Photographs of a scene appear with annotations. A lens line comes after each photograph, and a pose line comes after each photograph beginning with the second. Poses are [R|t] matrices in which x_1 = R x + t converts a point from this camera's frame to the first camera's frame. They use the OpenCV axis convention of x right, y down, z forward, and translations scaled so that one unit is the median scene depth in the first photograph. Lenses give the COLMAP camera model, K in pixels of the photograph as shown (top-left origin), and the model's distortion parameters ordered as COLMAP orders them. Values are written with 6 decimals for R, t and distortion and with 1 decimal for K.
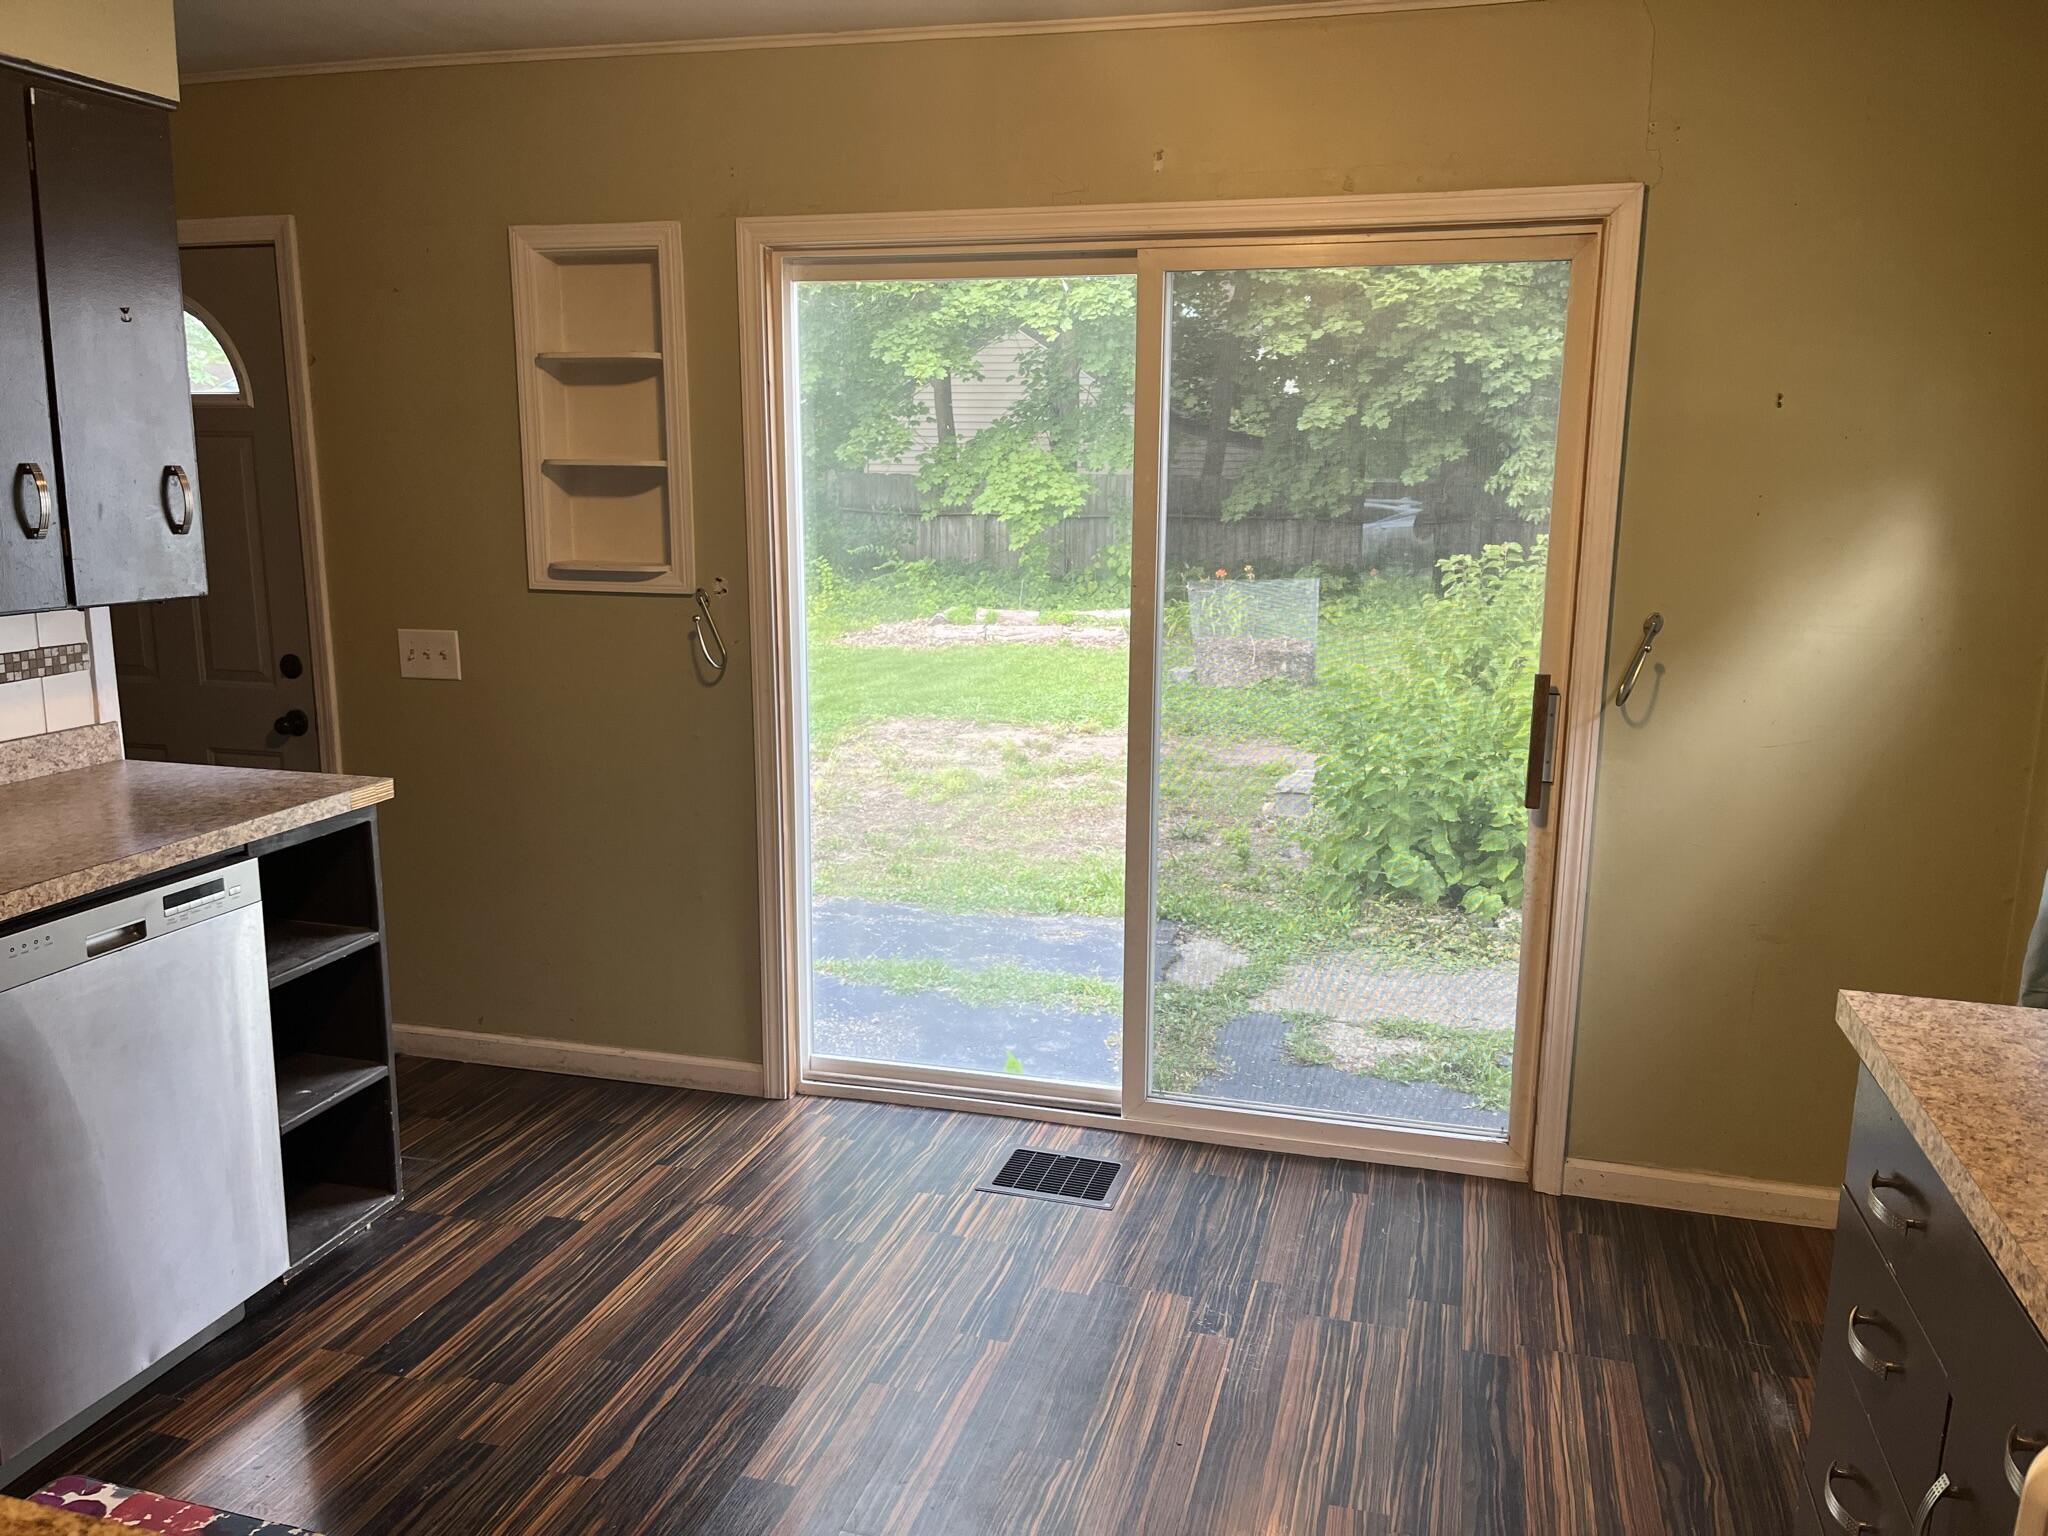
lens RADIAL K [[1525.1, 0, 1019.7], [0, 1525.1, 772.7], [0, 0, 1]] dist [0.114410, -0.146988]
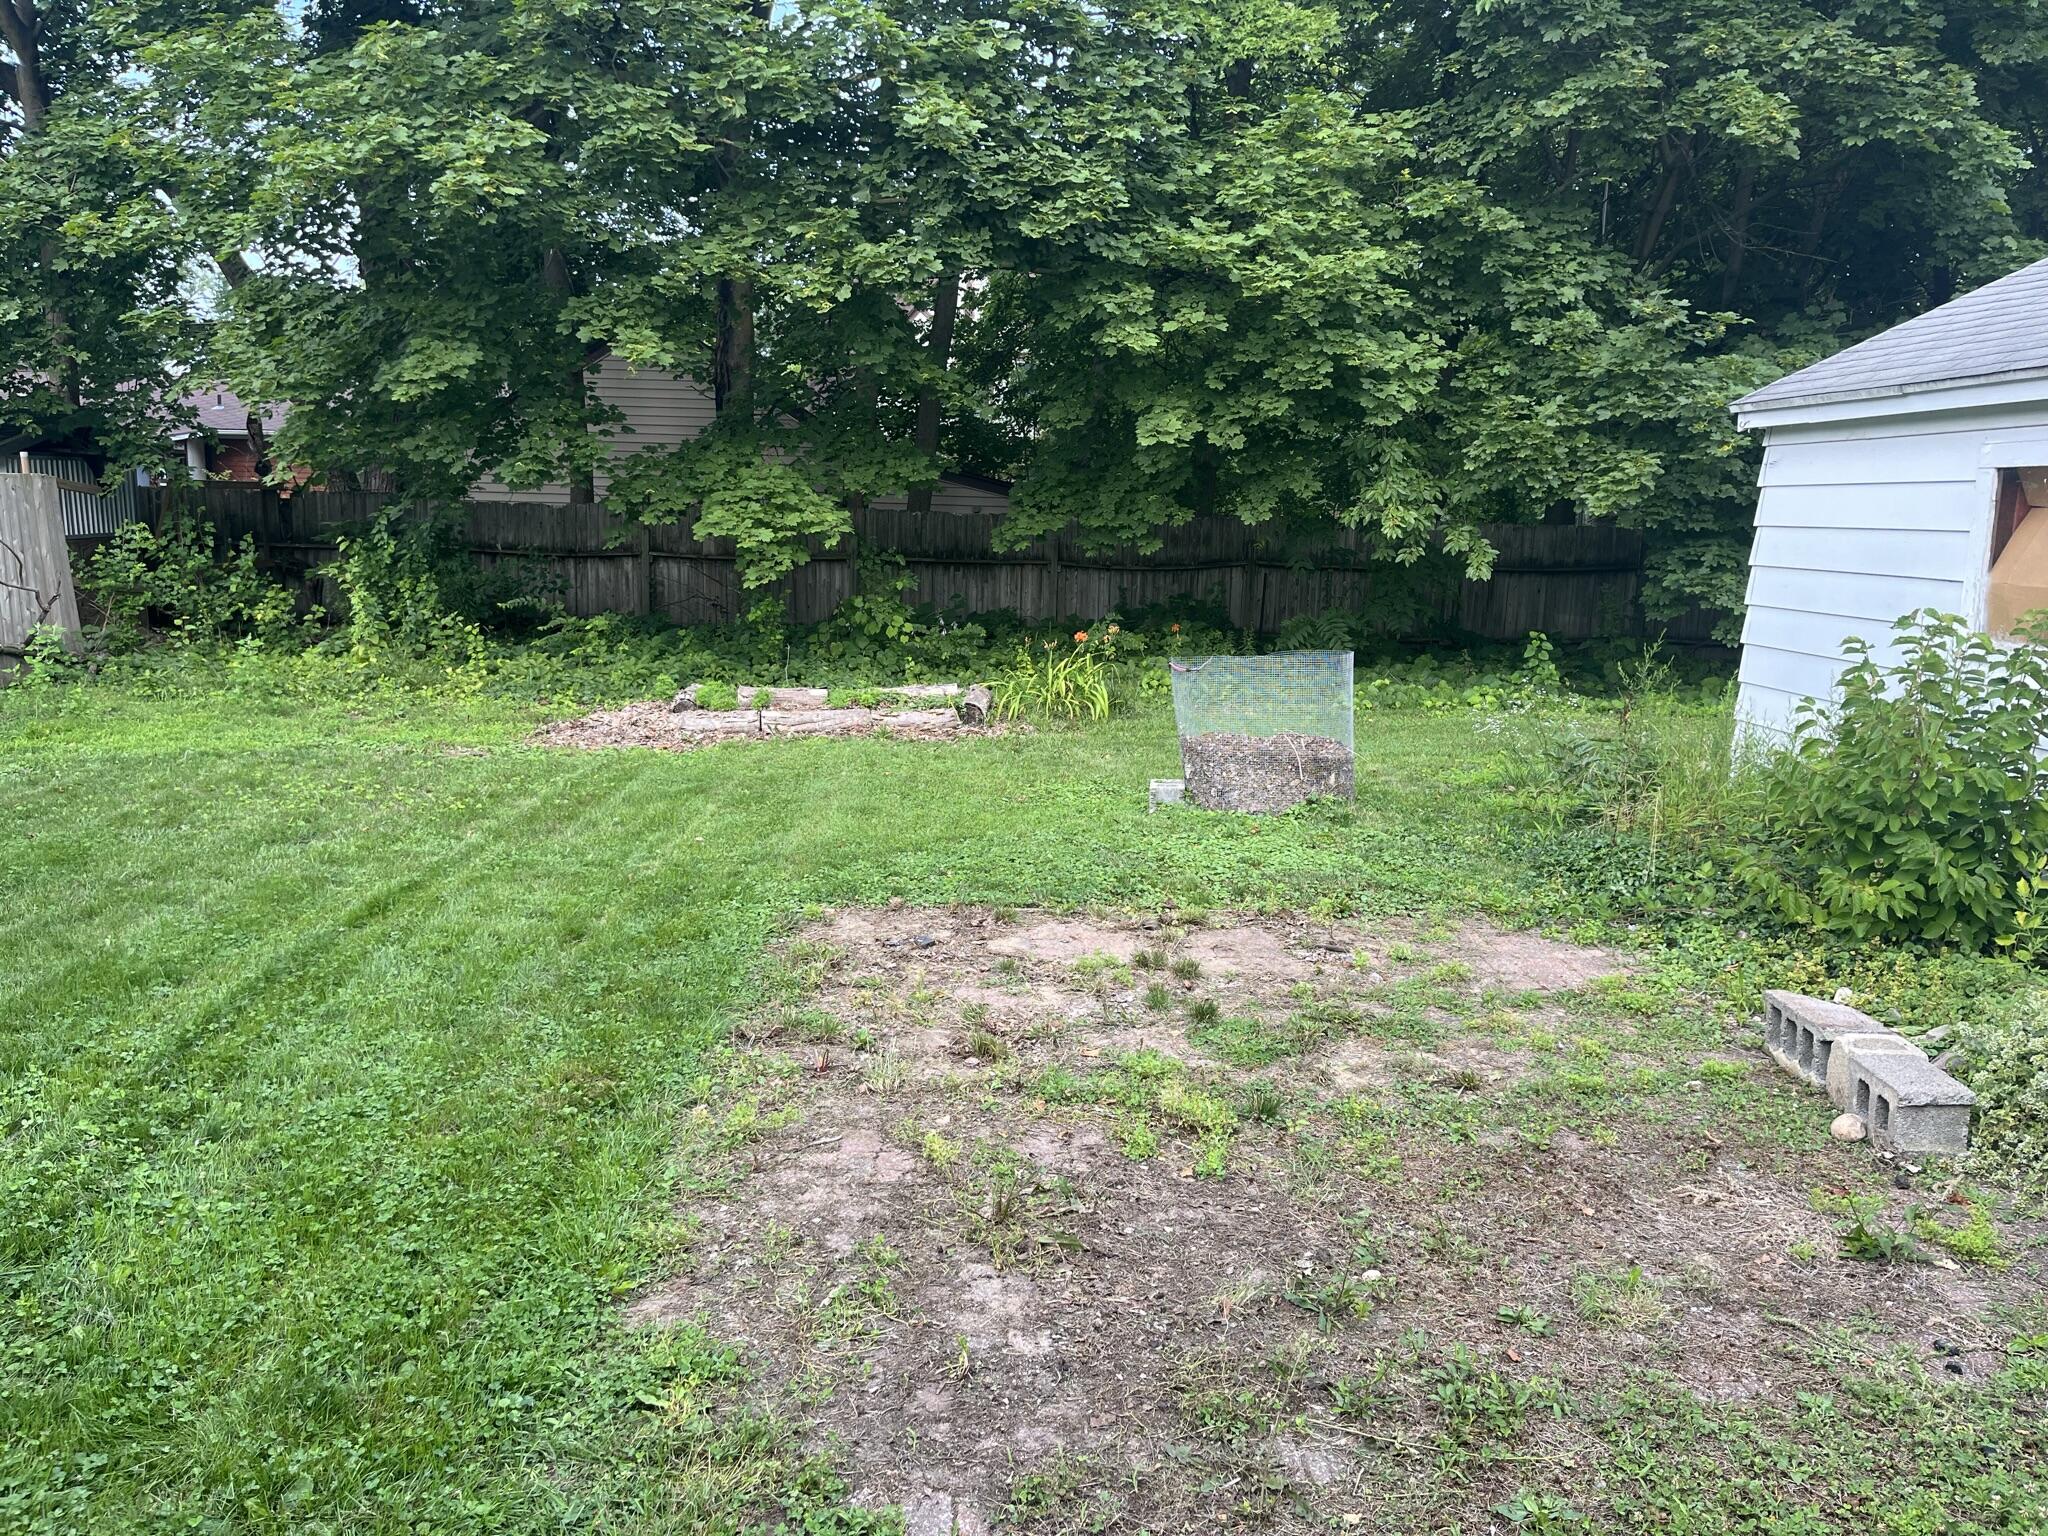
lens RADIAL K [[1525.1, 0, 1019.7], [0, 1525.1, 772.7], [0, 0, 1]] dist [0.114410, -0.146988]
pose [[0.954292, -0.045386, 0.295410, -0.118019], [0.052486, 0.998491, -0.016145, -0.049749], [-0.294232, 0.030912, 0.955234, 0.281378]]
